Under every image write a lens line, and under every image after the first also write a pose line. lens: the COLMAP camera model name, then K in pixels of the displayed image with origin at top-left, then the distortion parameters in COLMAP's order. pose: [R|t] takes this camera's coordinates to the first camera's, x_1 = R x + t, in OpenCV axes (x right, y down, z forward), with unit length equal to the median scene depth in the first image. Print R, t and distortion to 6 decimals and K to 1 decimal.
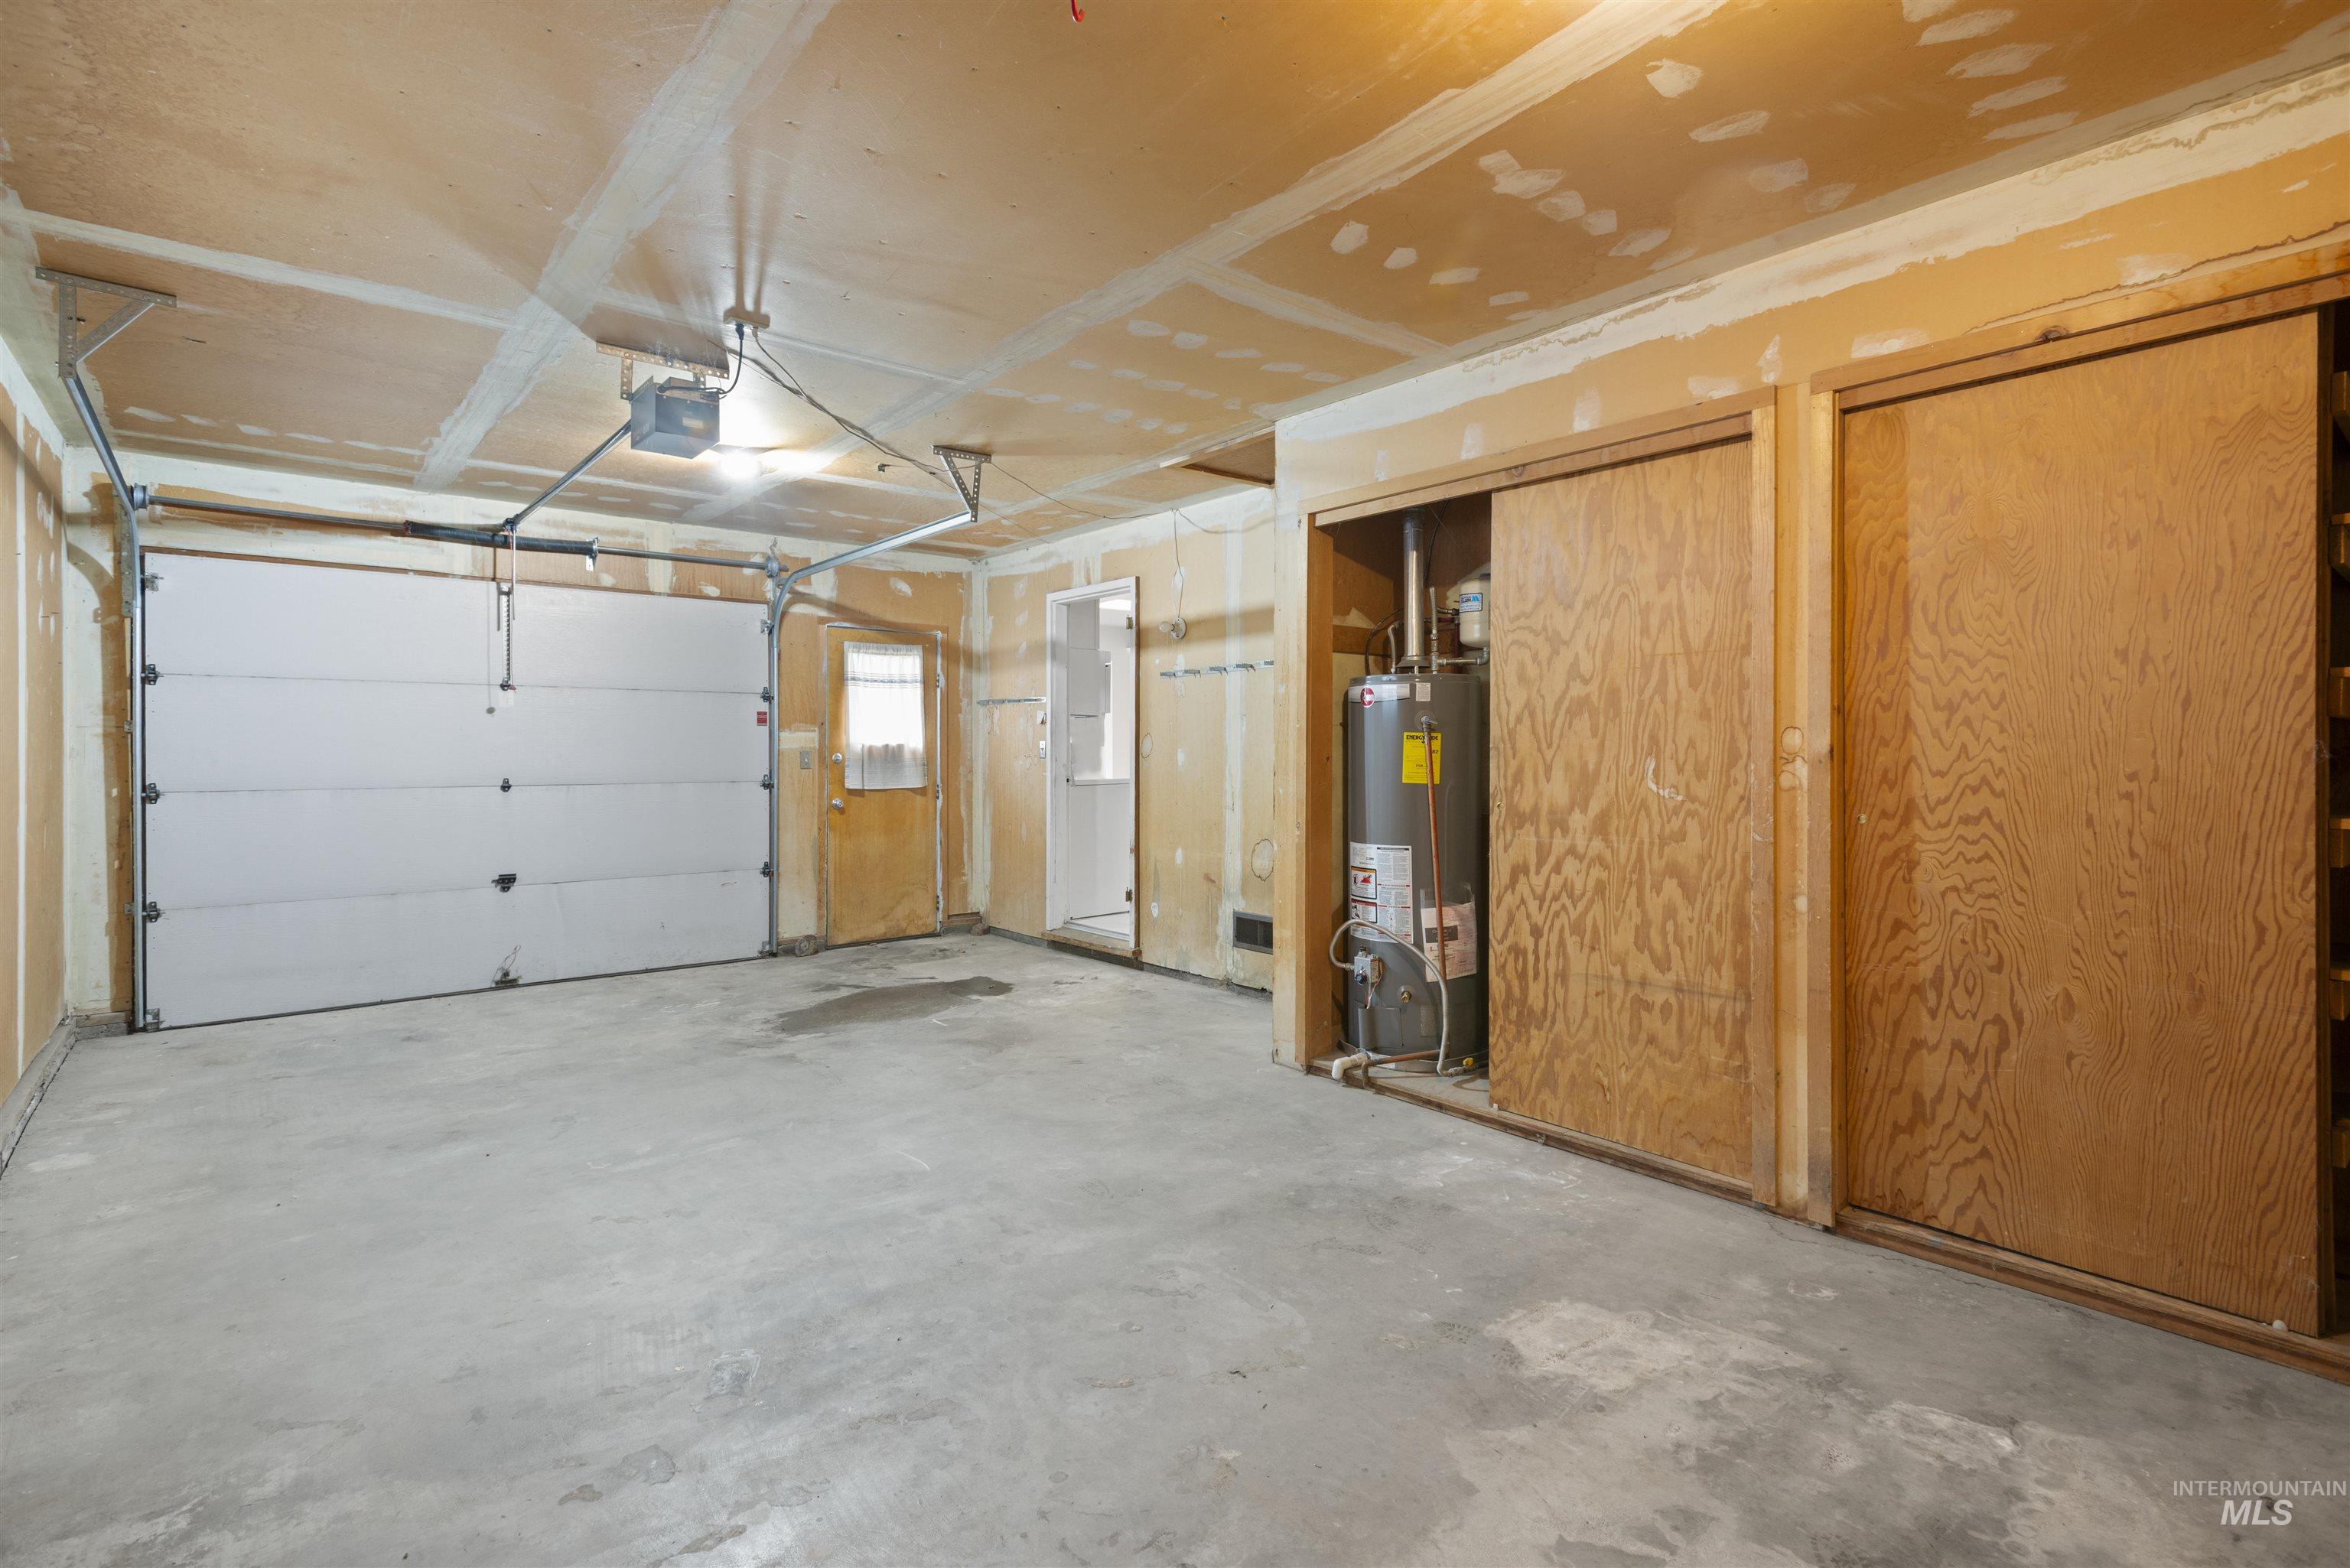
lens RADIAL K [[1118.1, 0, 1184.7], [0, 1118.1, 757.9], [0, 0, 1]] dist [0.017991, -0.000820]
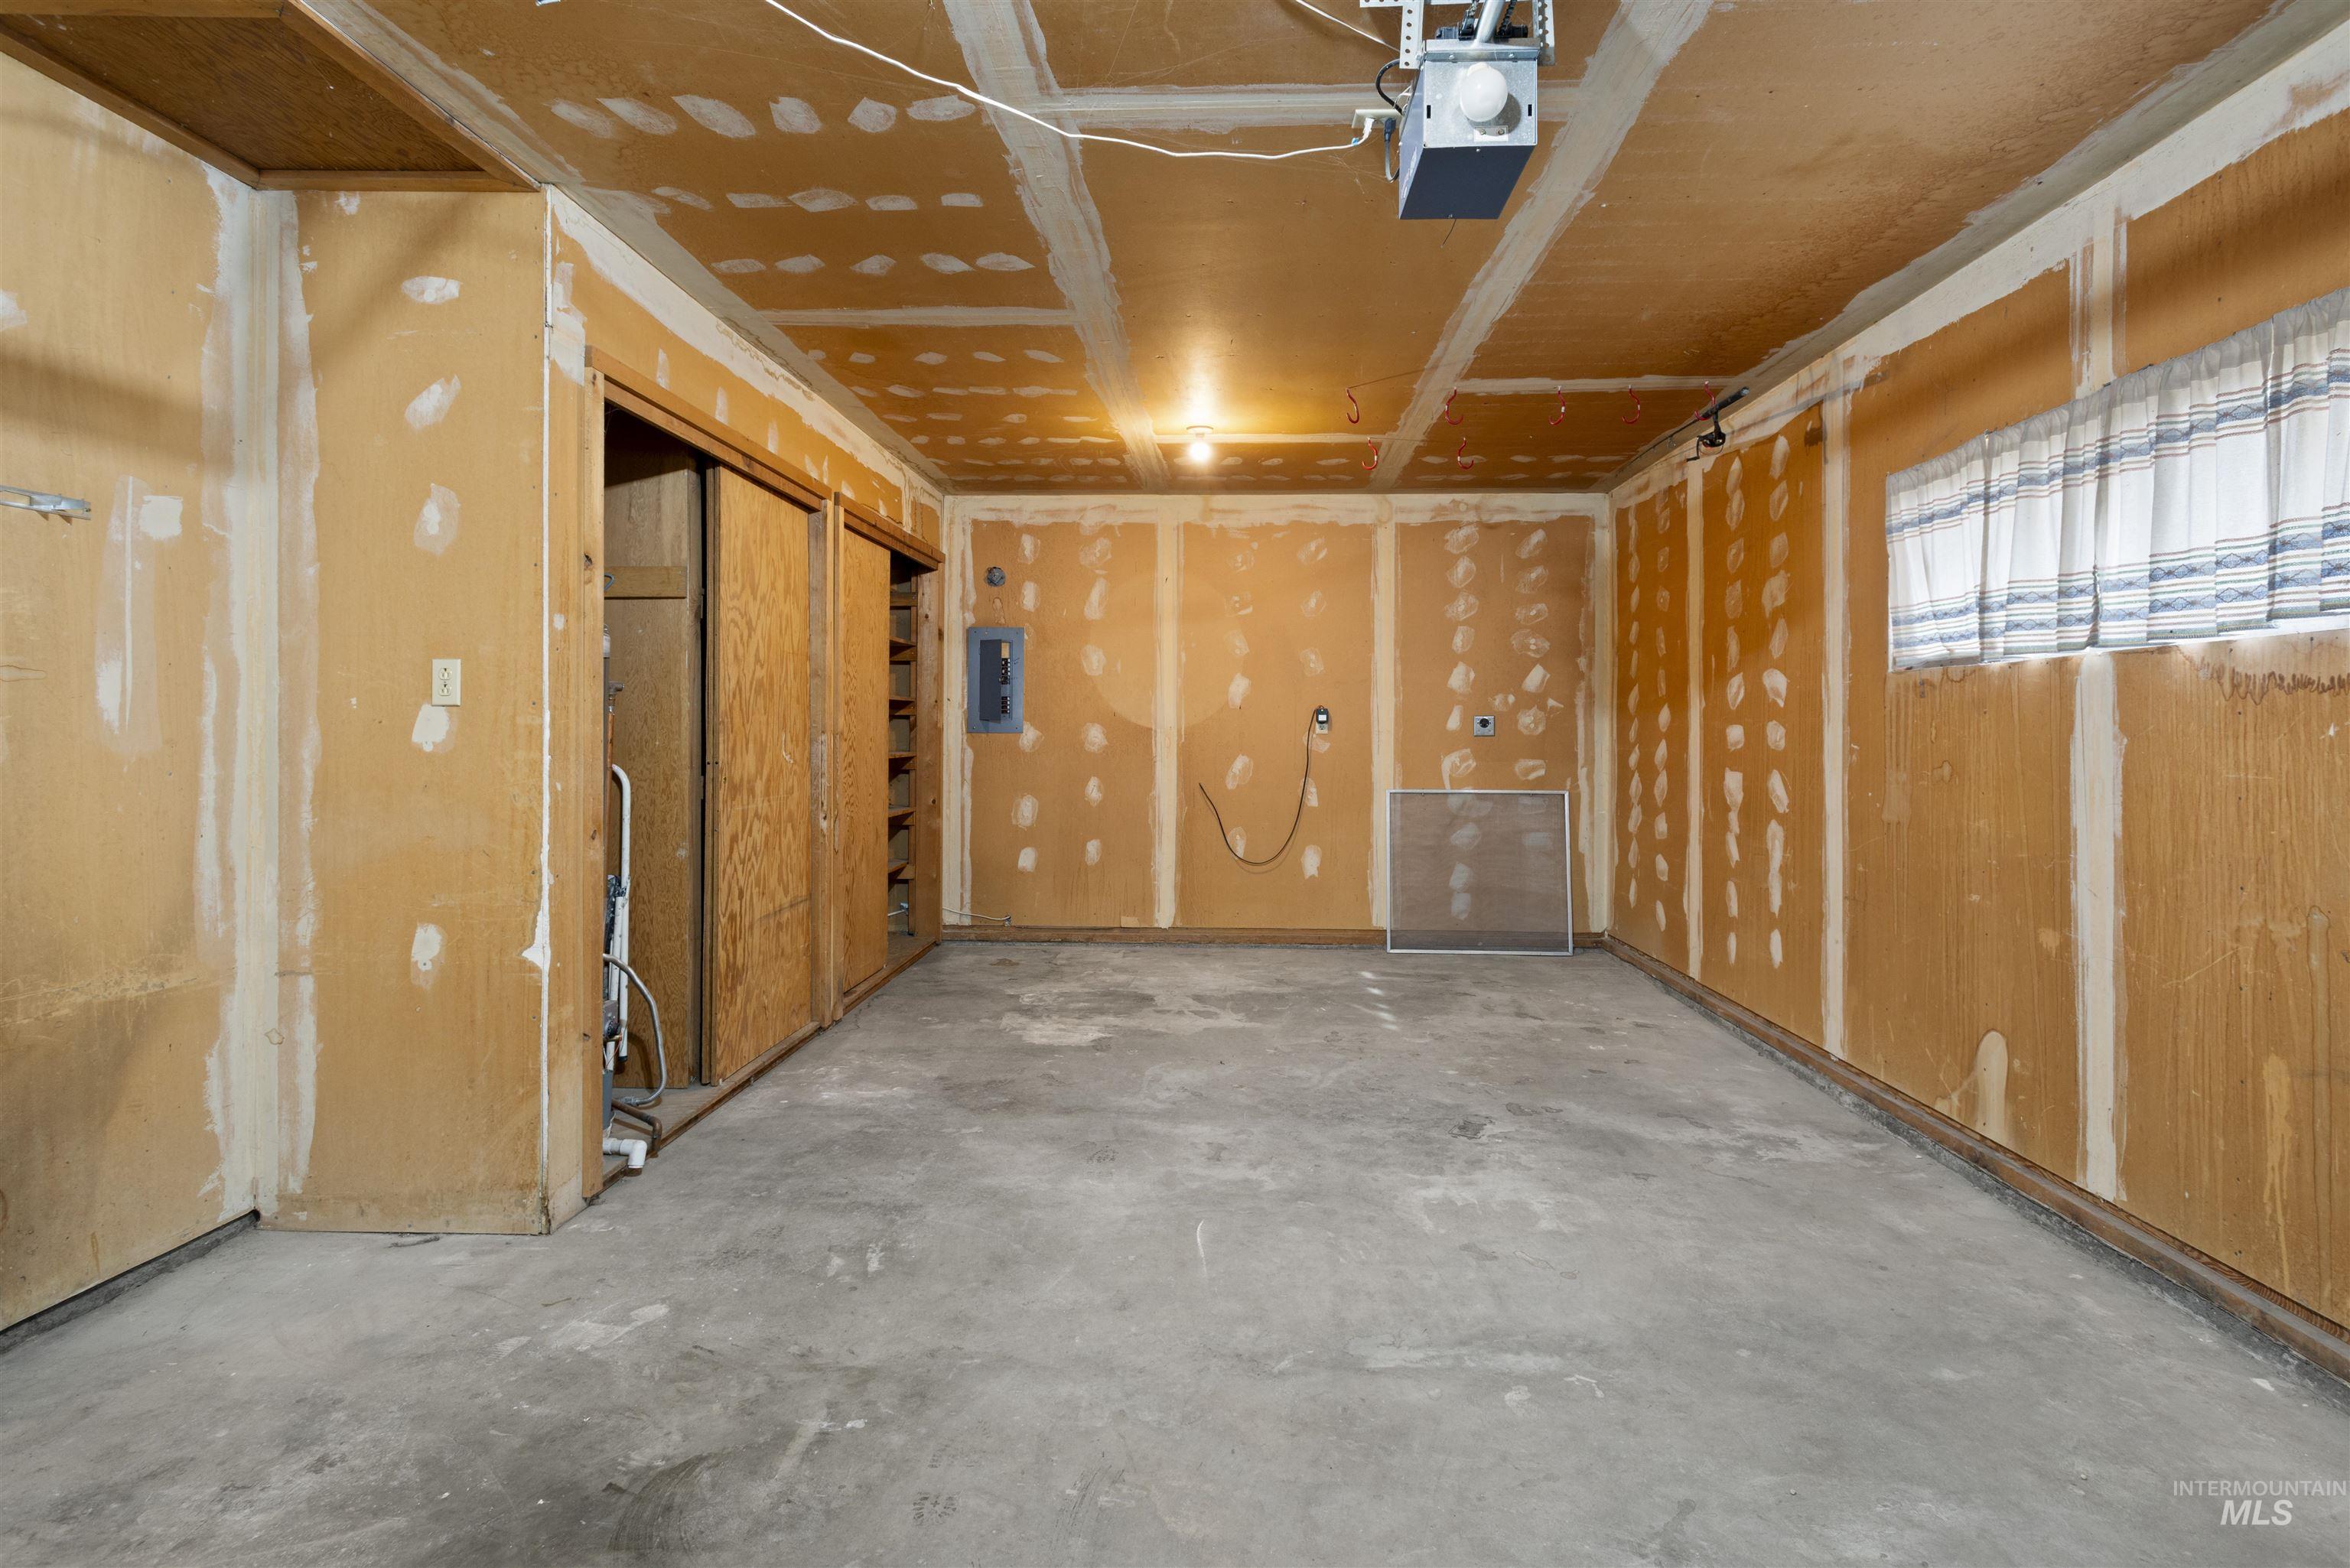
lens RADIAL K [[1163.8, 0, 1176.5], [0, 1163.8, 731.8], [0, 0, 1]] dist [0.025575, -0.000004]
pose [[-0.734695, -0.001750, 0.678396, -0.626748], [0.001714, 0.999989, 0.004436, -0.003867], [-0.678396, 0.004422, -0.734683, 1.283740]]
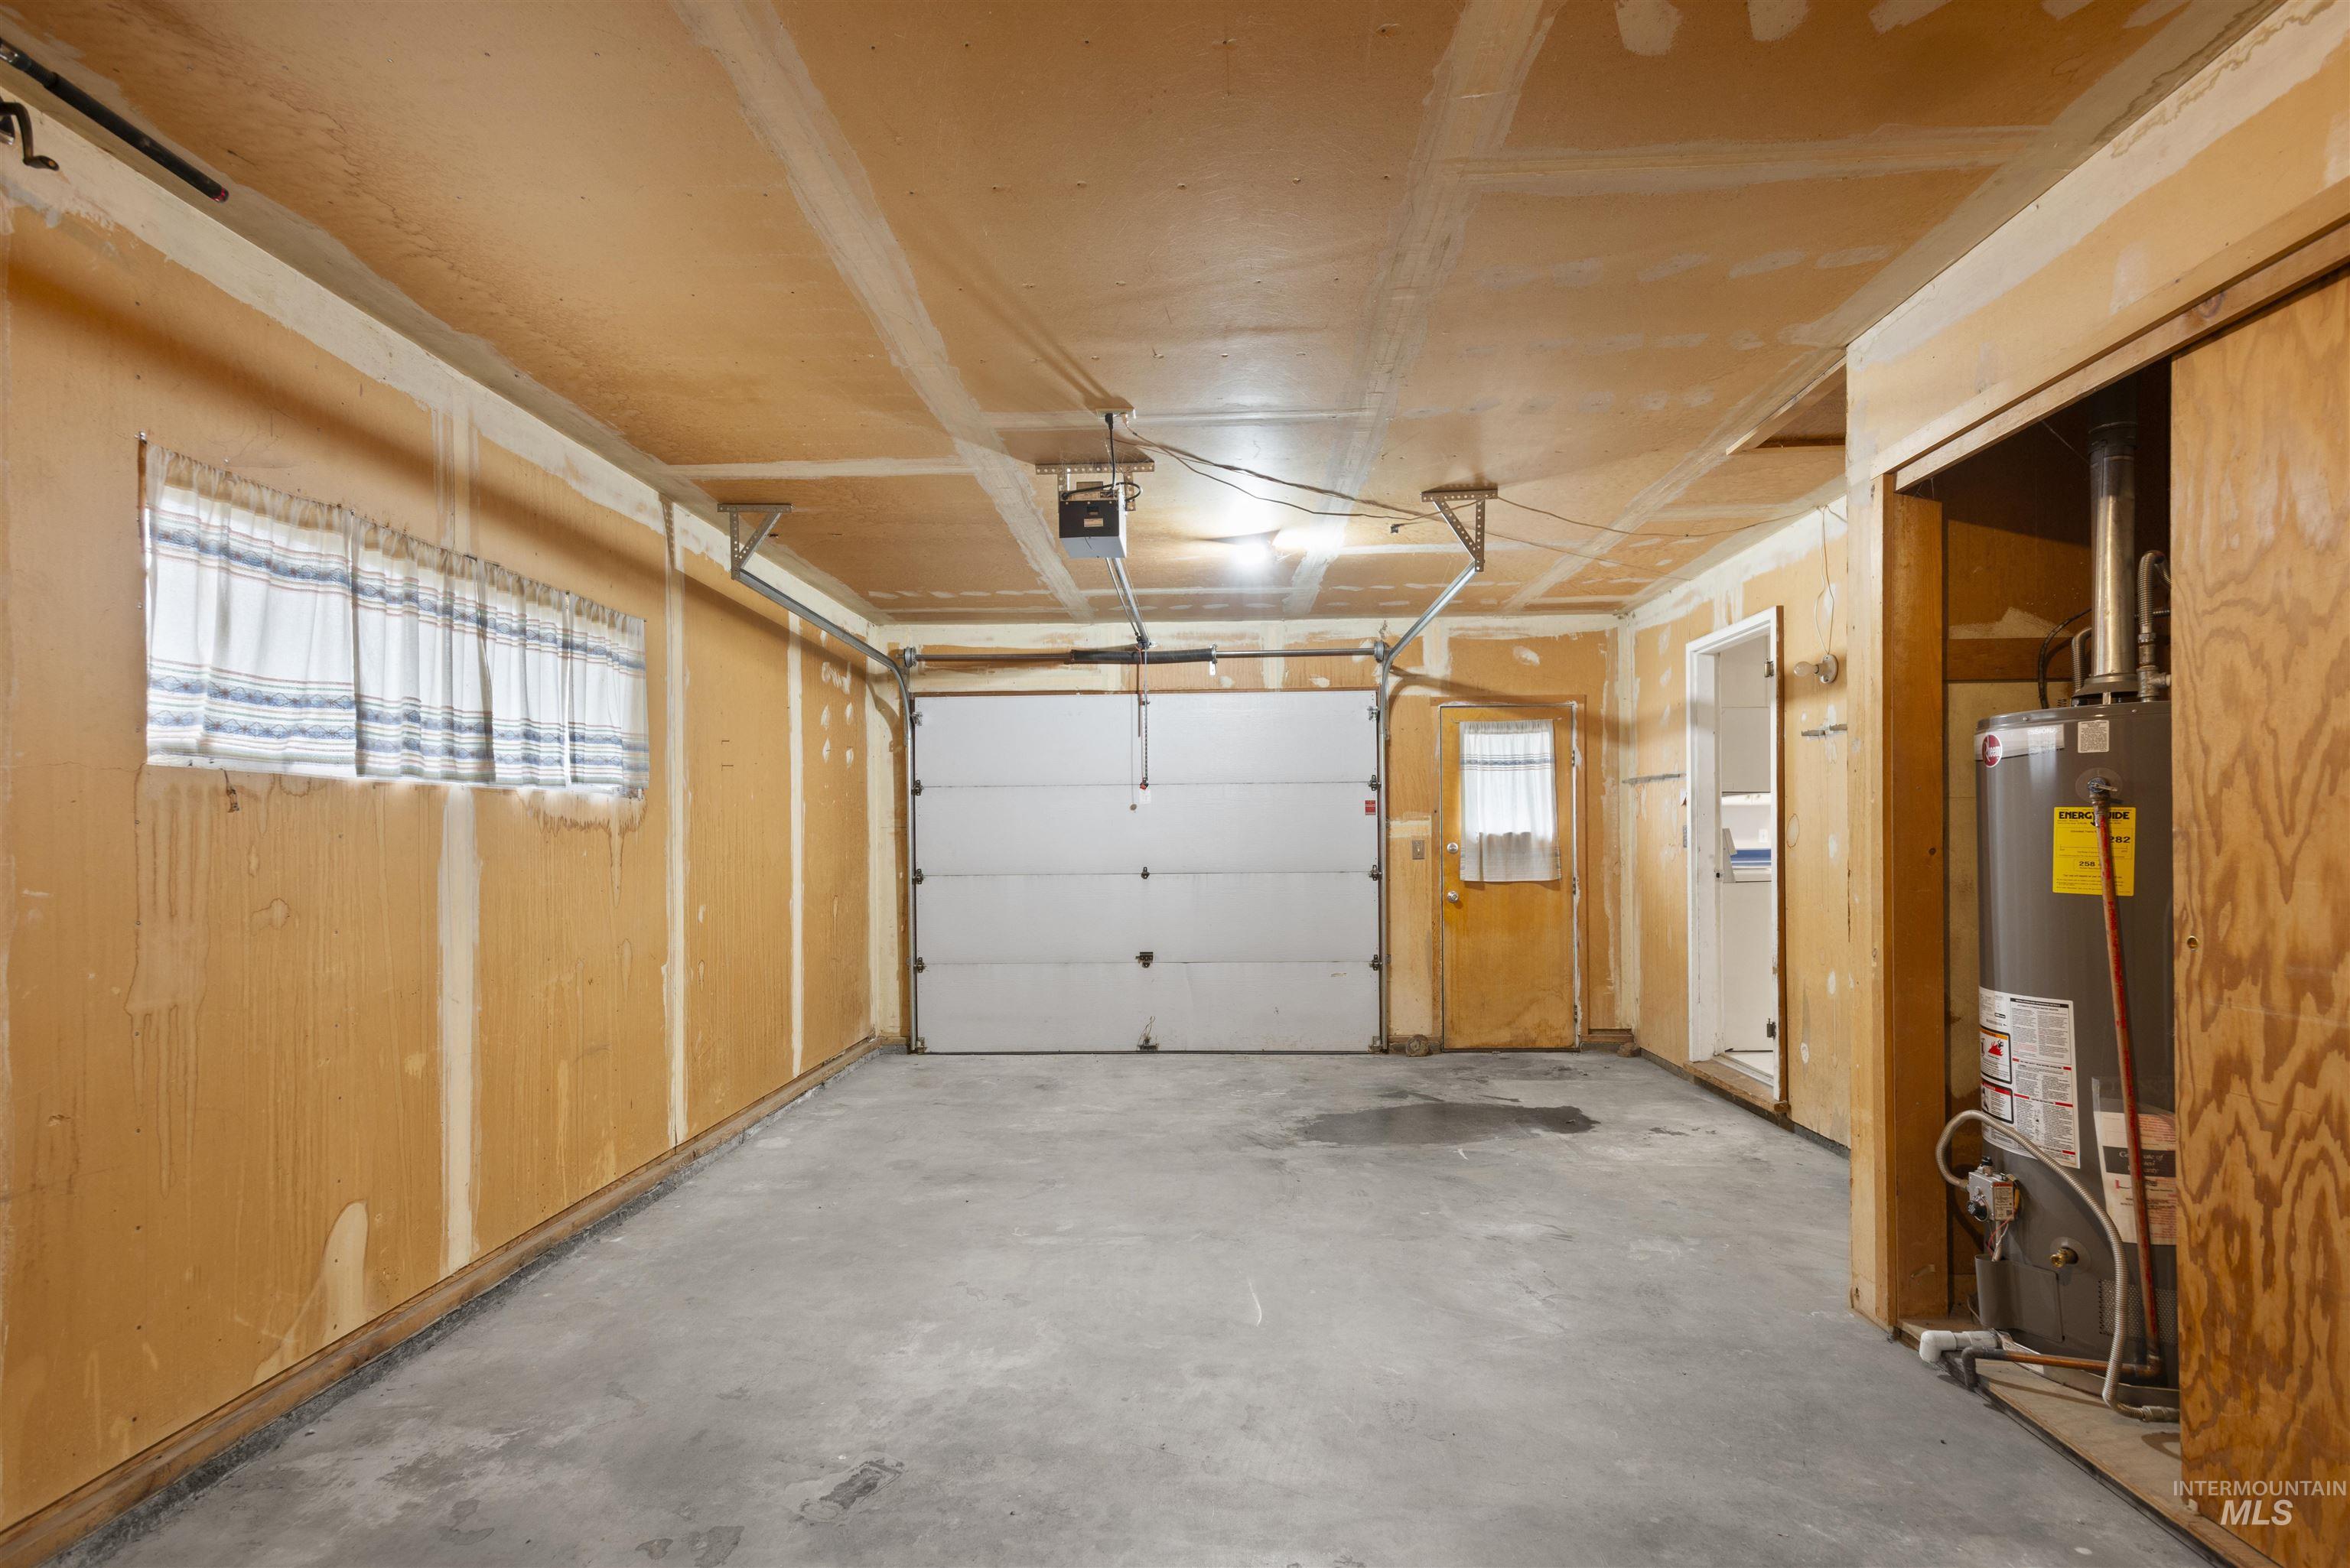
lens RADIAL K [[1140.3, 0, 1173.9], [0, 1140.3, 839.0], [0, 0, 1]] dist [0.026897, -0.006224]
pose [[0.743325, -0.007020, -0.668894, 0.249673], [0.004534, 0.999975, -0.005456, -0.004778], [0.668916, 0.001023, 0.743338, 0.226854]]
